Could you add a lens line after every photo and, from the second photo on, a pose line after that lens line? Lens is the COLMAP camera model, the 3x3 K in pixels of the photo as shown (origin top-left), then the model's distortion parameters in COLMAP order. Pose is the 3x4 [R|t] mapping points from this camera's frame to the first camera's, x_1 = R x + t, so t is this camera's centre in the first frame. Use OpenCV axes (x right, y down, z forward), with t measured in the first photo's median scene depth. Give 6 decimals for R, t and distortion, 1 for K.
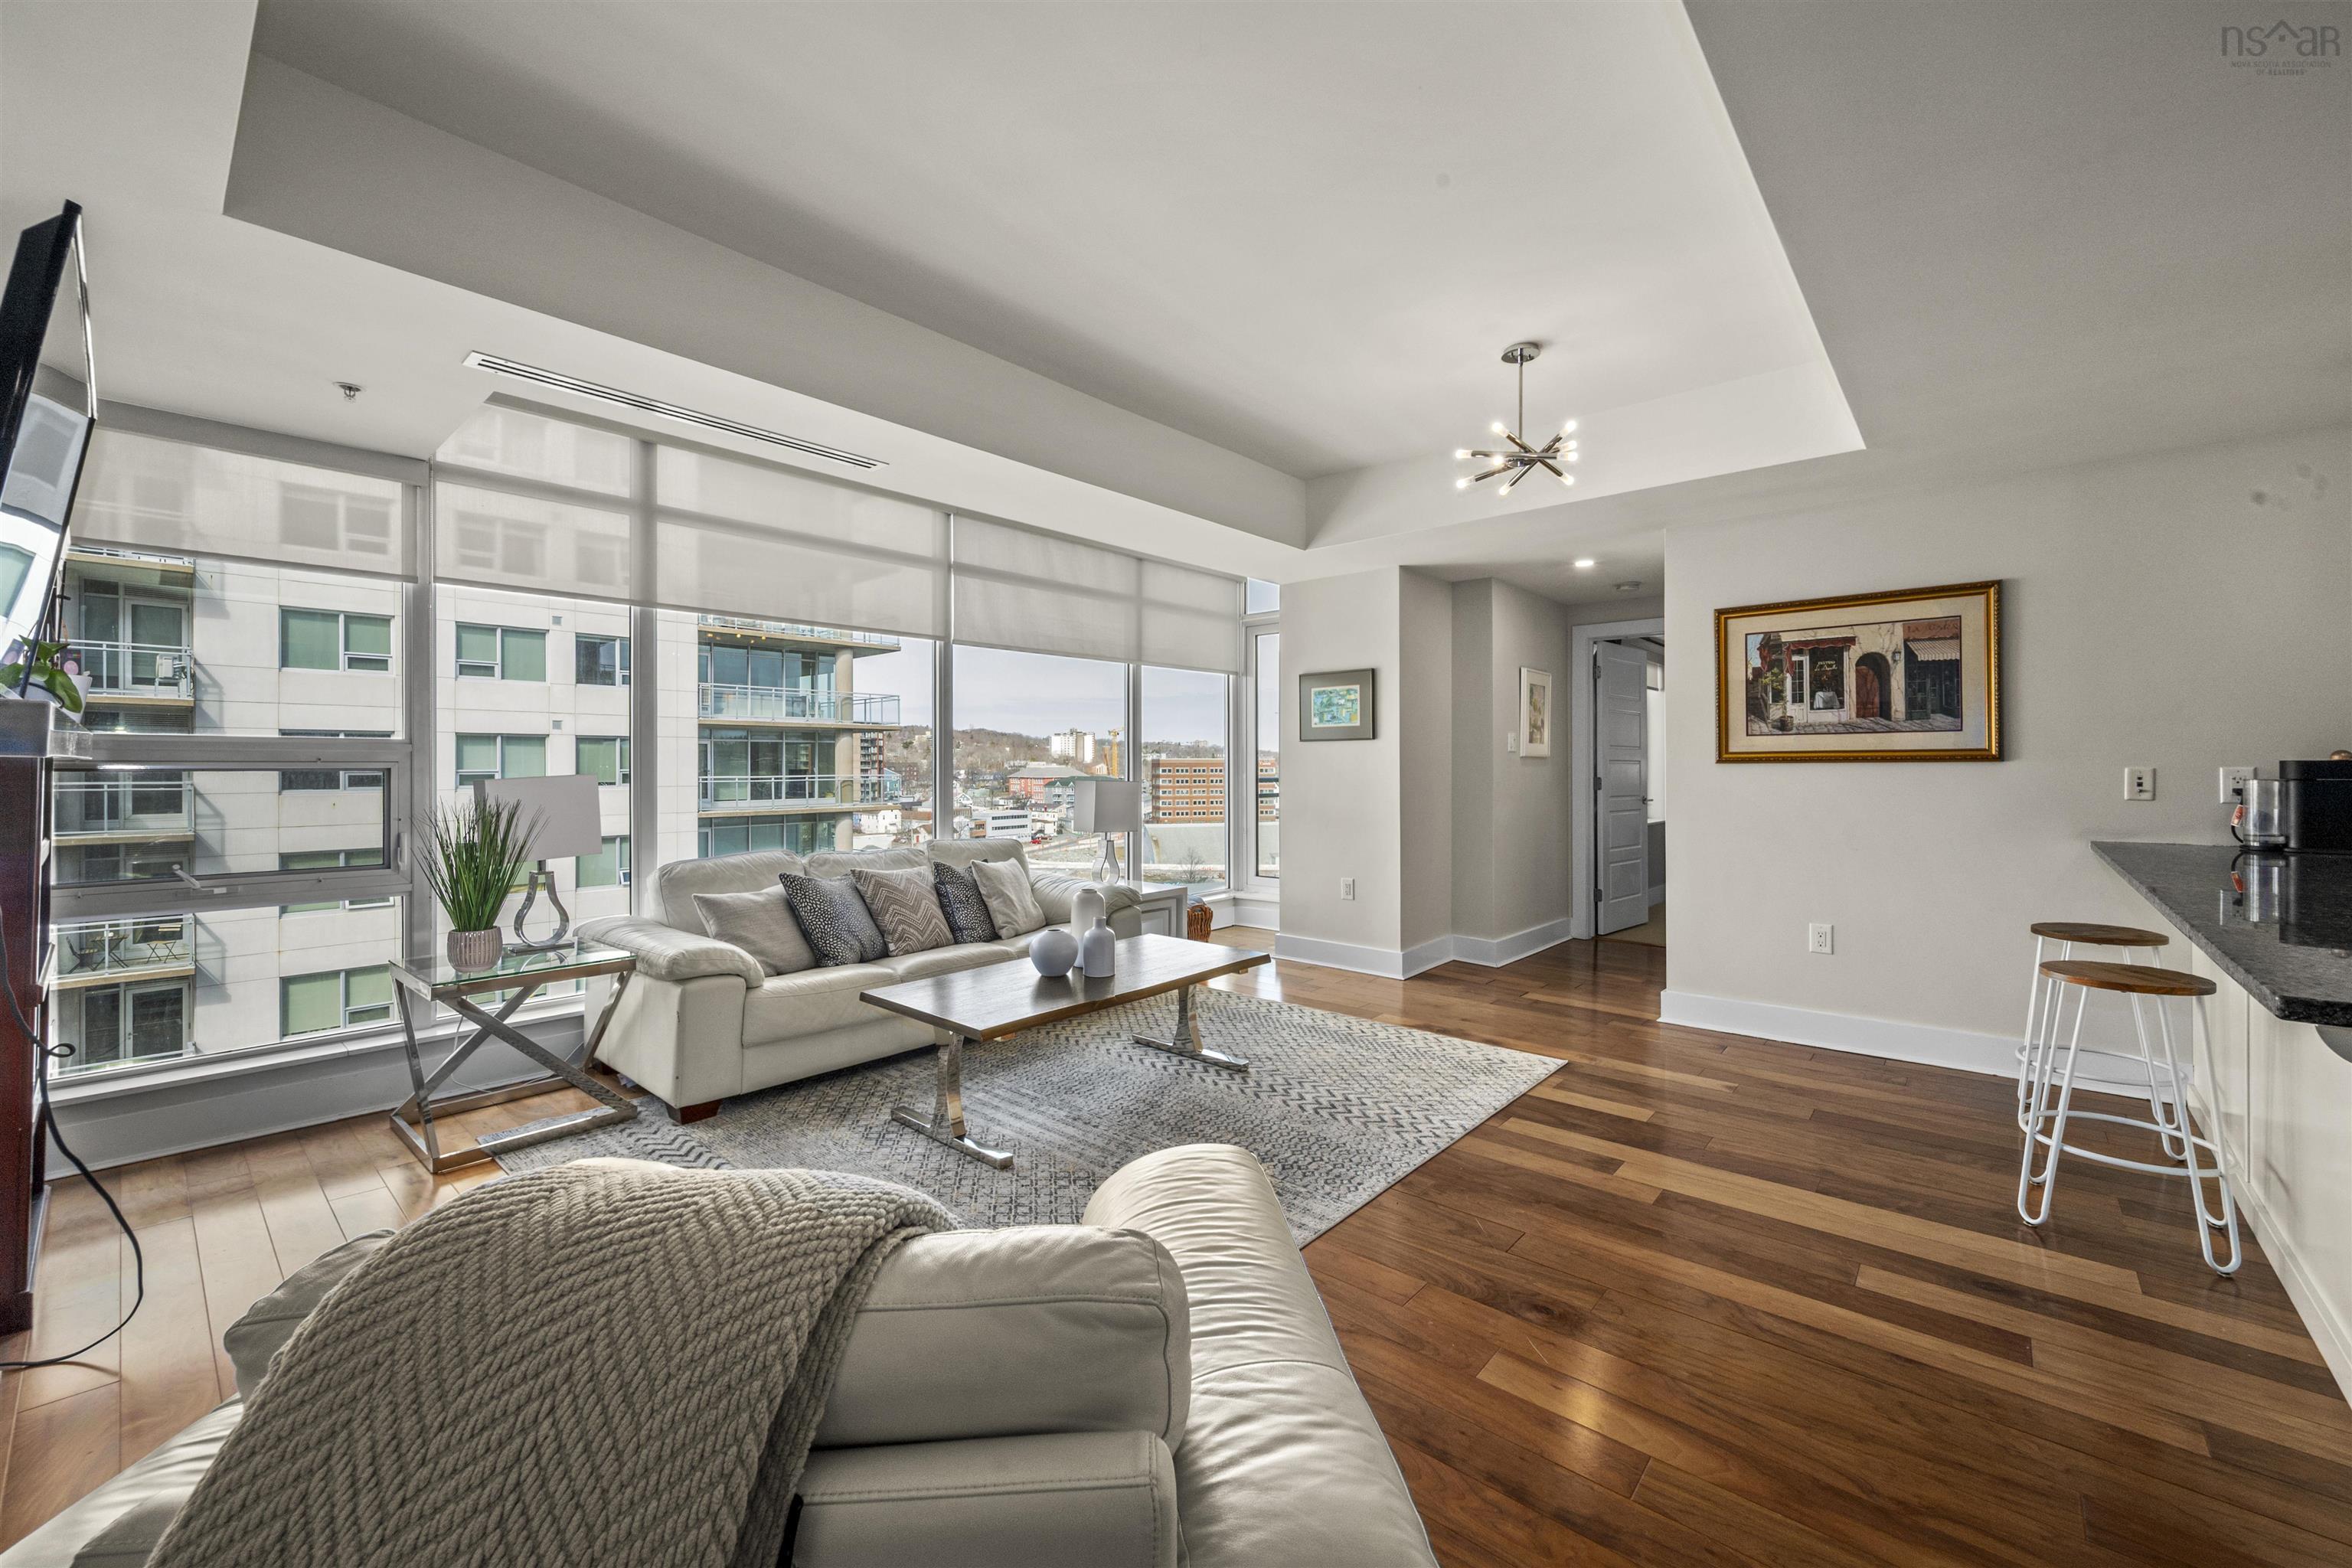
lens RADIAL K [[926.2, 0, 1174.8], [0, 926.2, 765.7], [0, 0, 1]] dist [-0.000420, 0.000070]
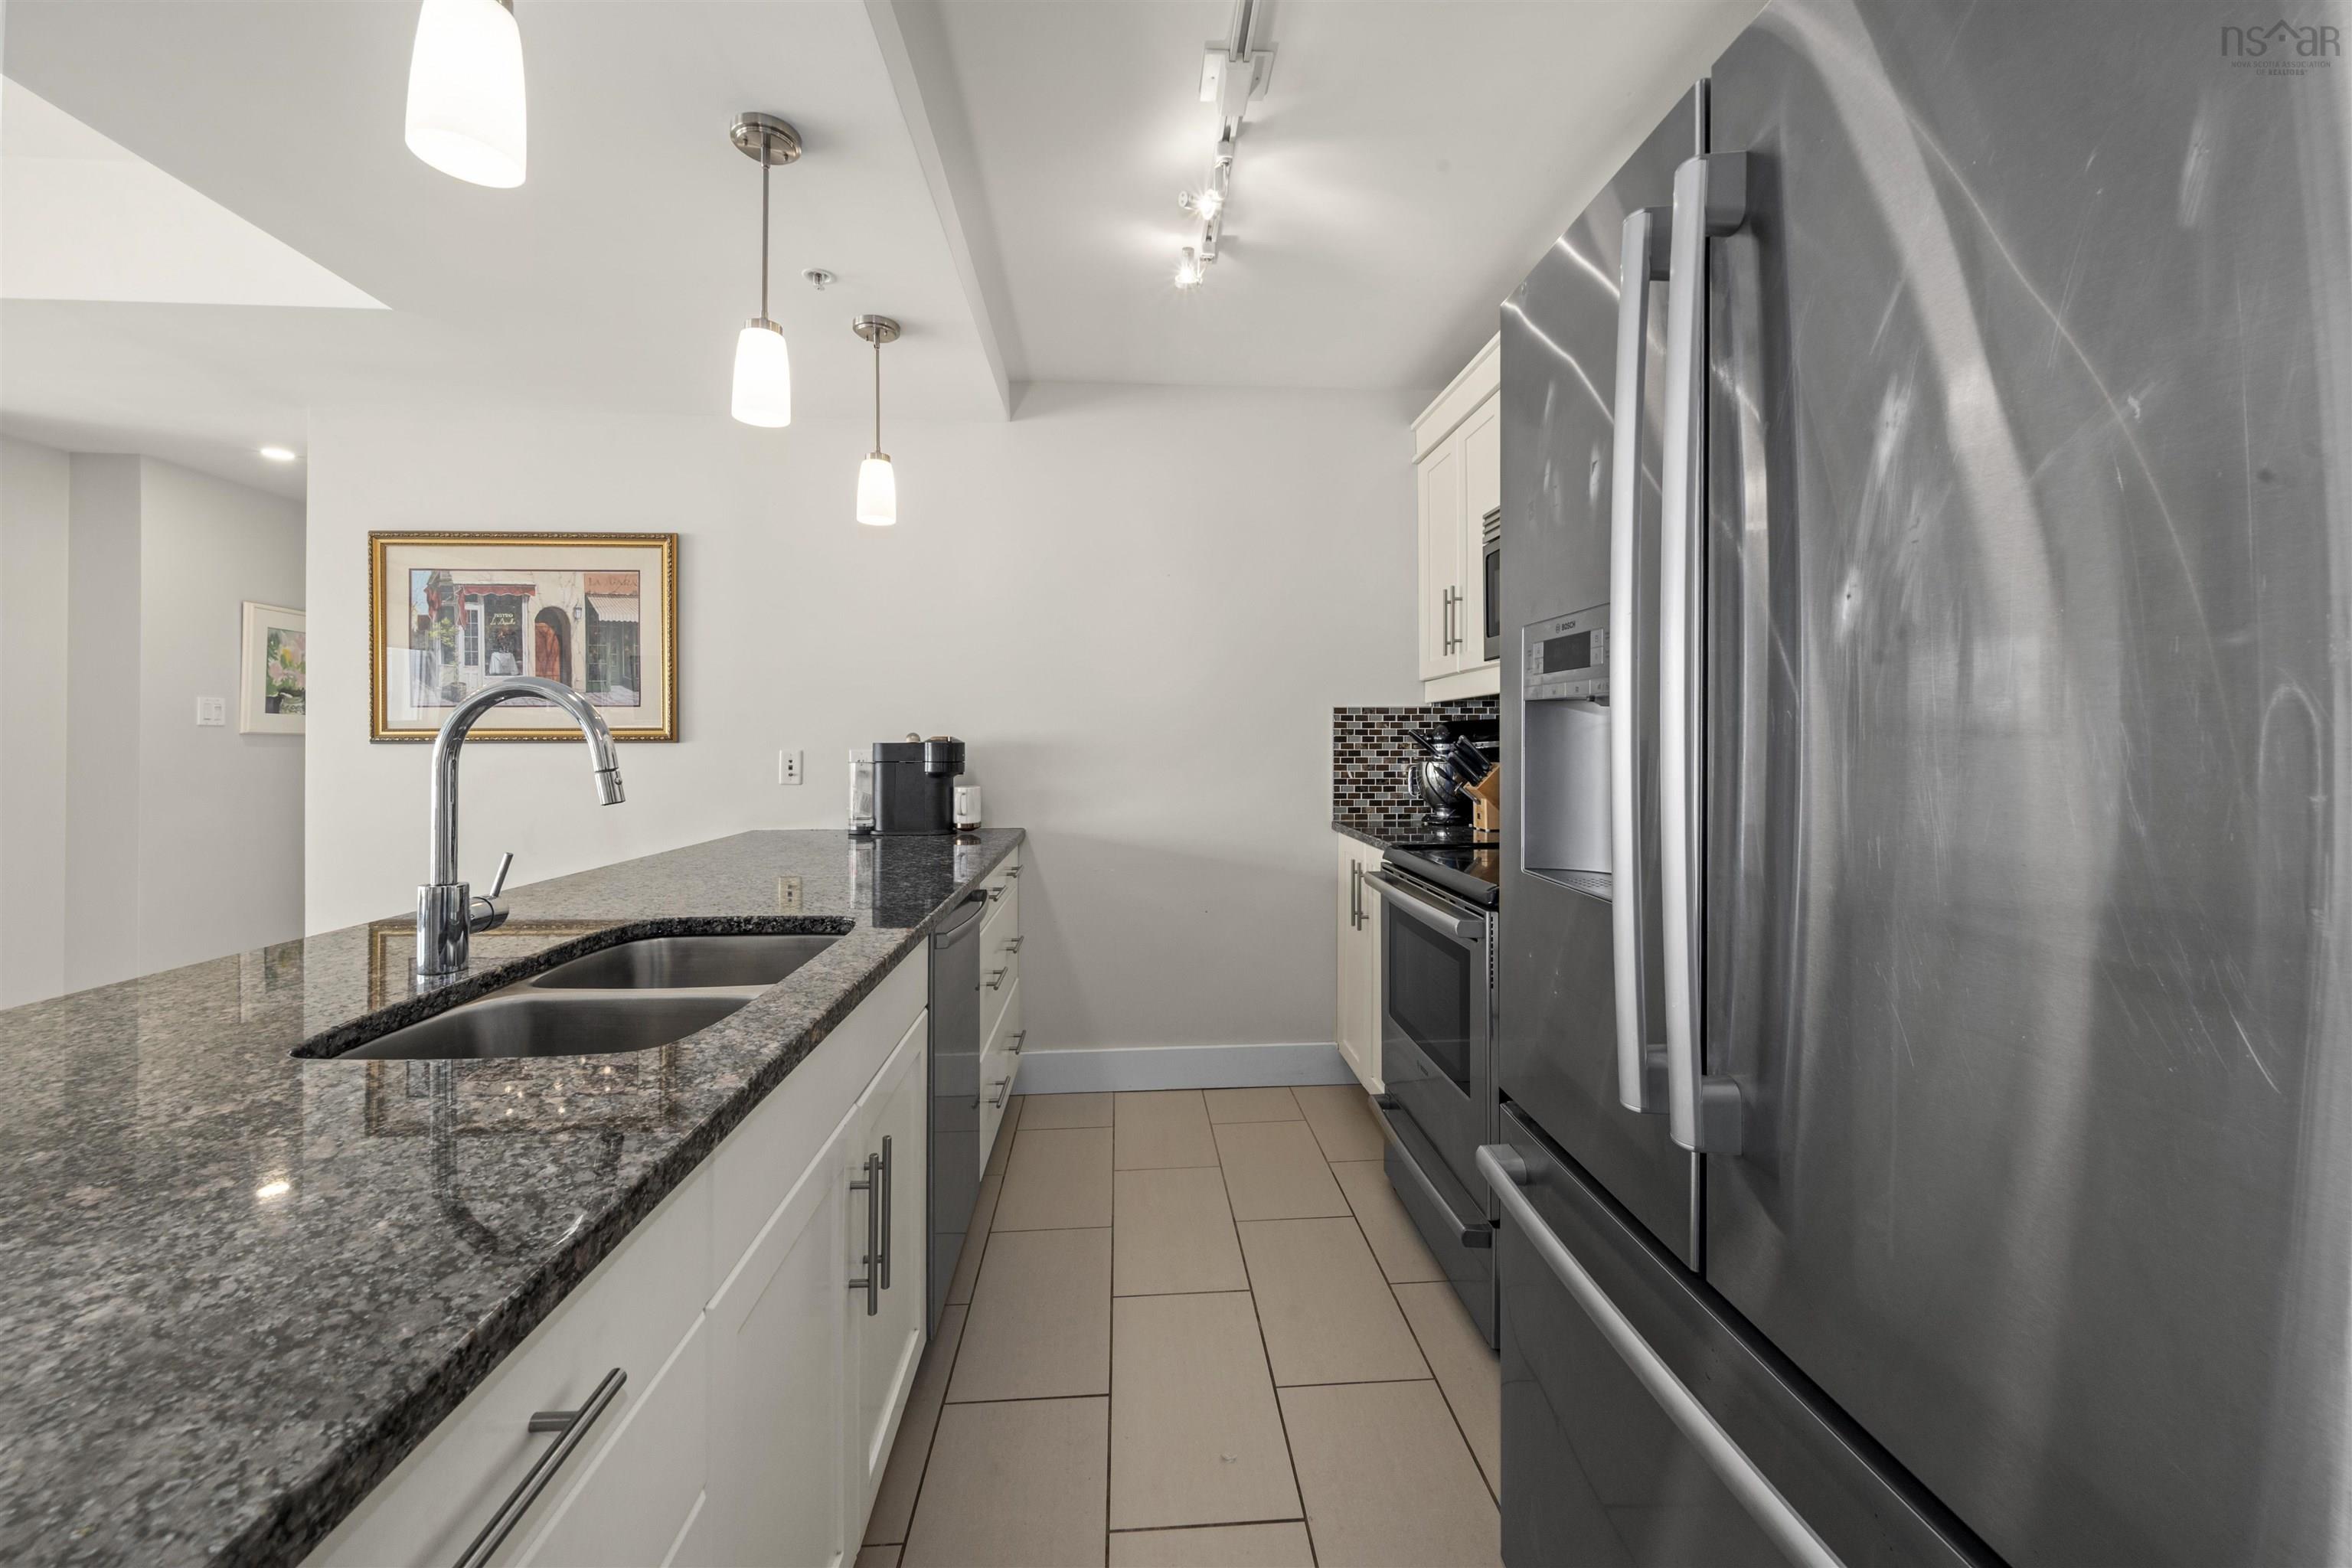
lens RADIAL K [[936.6, 0, 1171.6], [0, 936.6, 743.9], [0, 0, 1]] dist [-0.000430, 0.000099]
pose [[0.708680, 0.001521, 0.705528, 0.573244], [-0.001493, 0.999999, -0.000656, -0.003606], [-0.705528, -0.000588, 0.708682, 0.047870]]
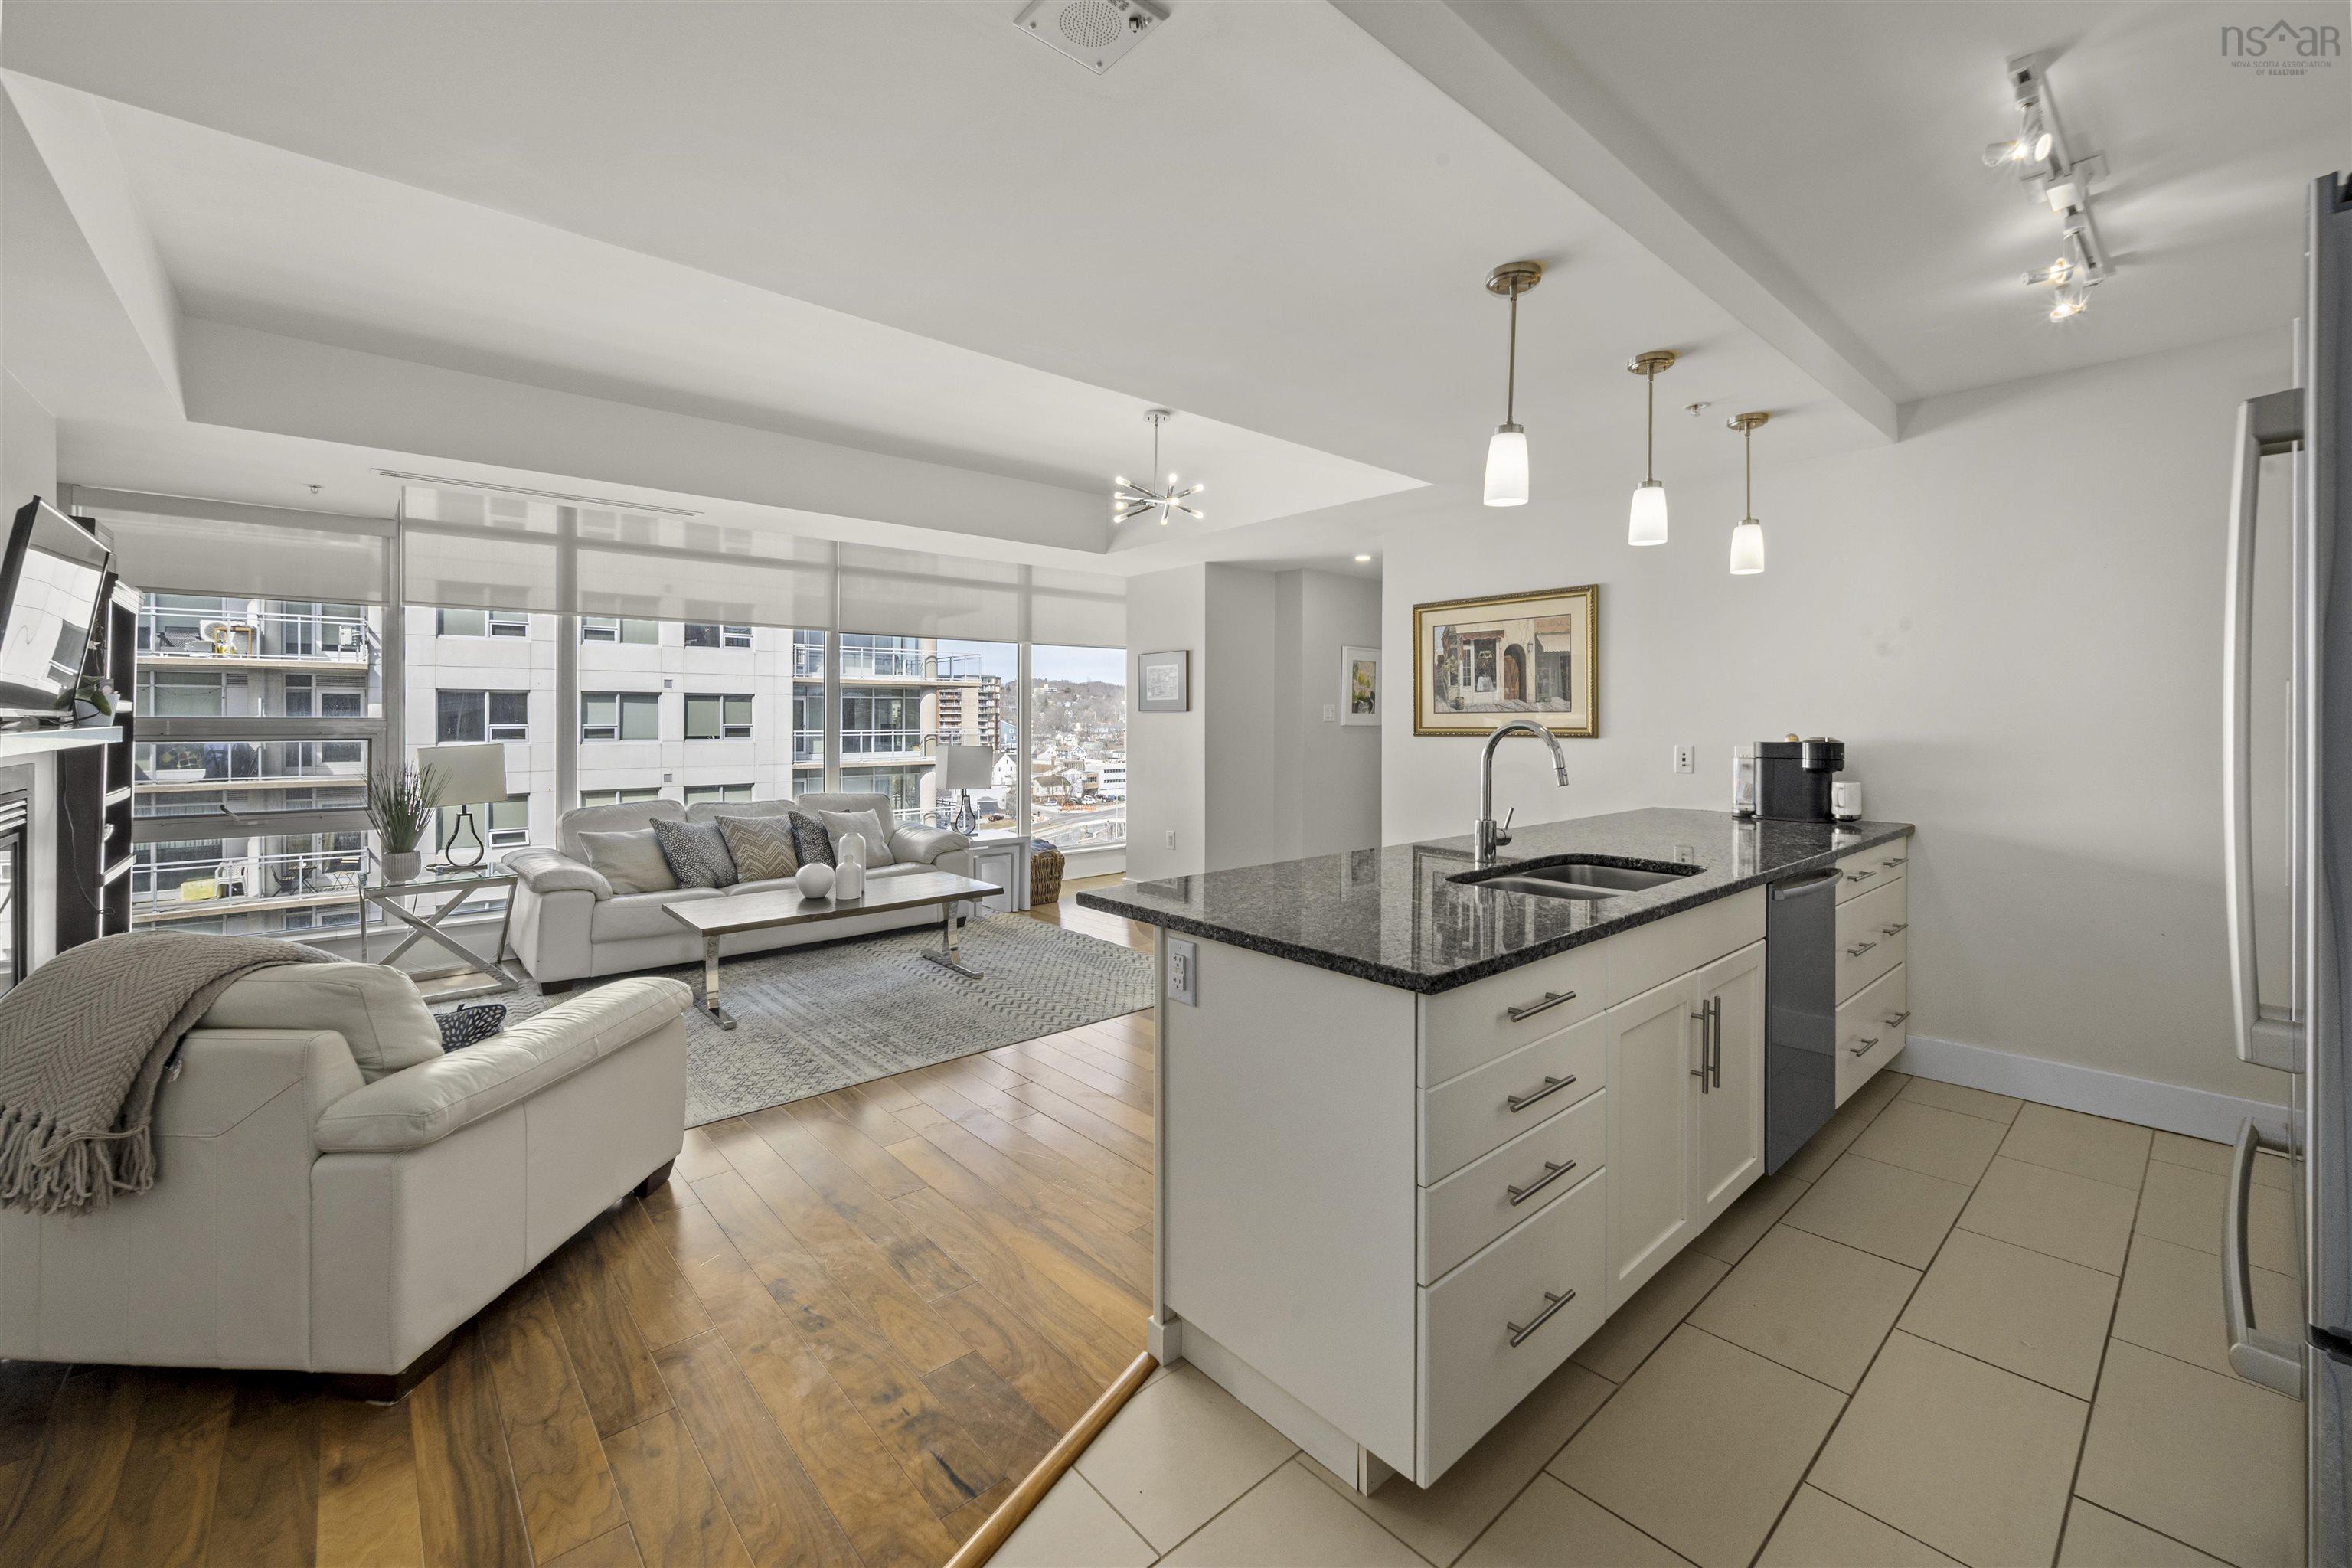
lens RADIAL K [[941.8, 0, 1178.3], [0, 941.8, 721.2], [0, 0, 1]] dist [-0.001130, -0.000056]
pose [[0.992505, 0.002869, -0.122167, 0.486808], [-0.002585, 0.999994, 0.002486, -0.026841], [0.122174, -0.002151, 0.992506, -0.240911]]
